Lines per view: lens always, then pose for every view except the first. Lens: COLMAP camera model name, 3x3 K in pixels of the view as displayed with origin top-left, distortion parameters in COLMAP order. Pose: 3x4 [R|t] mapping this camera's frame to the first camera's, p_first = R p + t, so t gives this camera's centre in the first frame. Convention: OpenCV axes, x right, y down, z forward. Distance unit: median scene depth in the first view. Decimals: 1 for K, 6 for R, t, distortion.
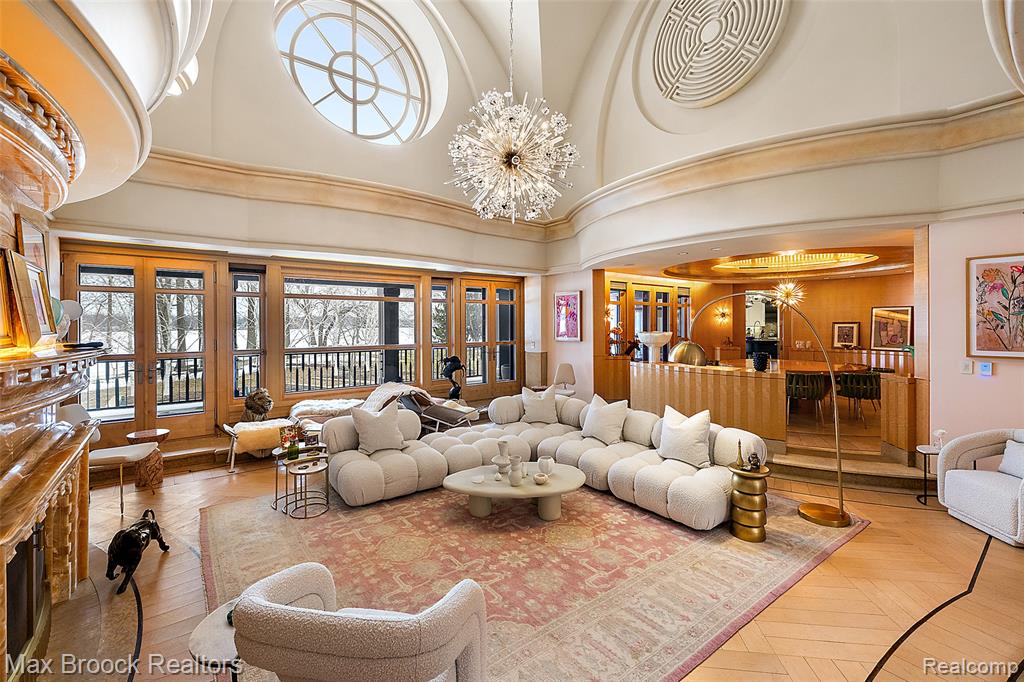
lens RADIAL K [[434.8, 0, 509.7], [0, 434.8, 327.7], [0, 0, 1]] dist [0.001217, 0.000080]
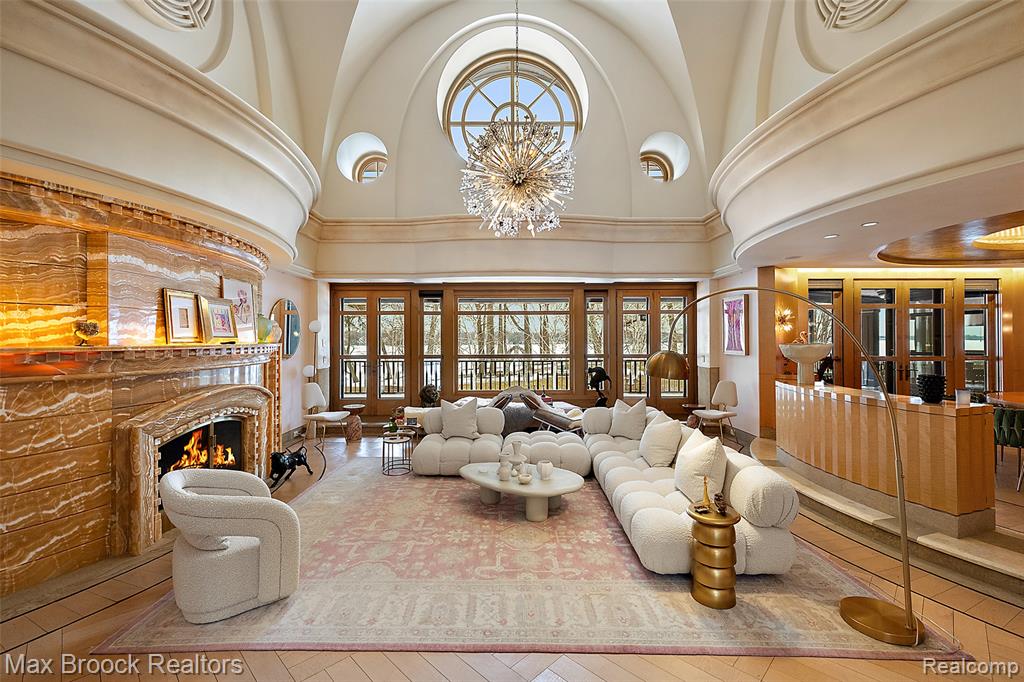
lens RADIAL K [[438.4, 0, 512.0], [0, 438.4, 341.0], [0, 0, 1]] dist [0.001603, 0.000201]
pose [[0.794866, 0.003803, -0.606773, 0.414722], [-0.006338, 0.999978, -0.002036, 0.010527], [0.606751, 0.005464, 0.794873, 0.084962]]
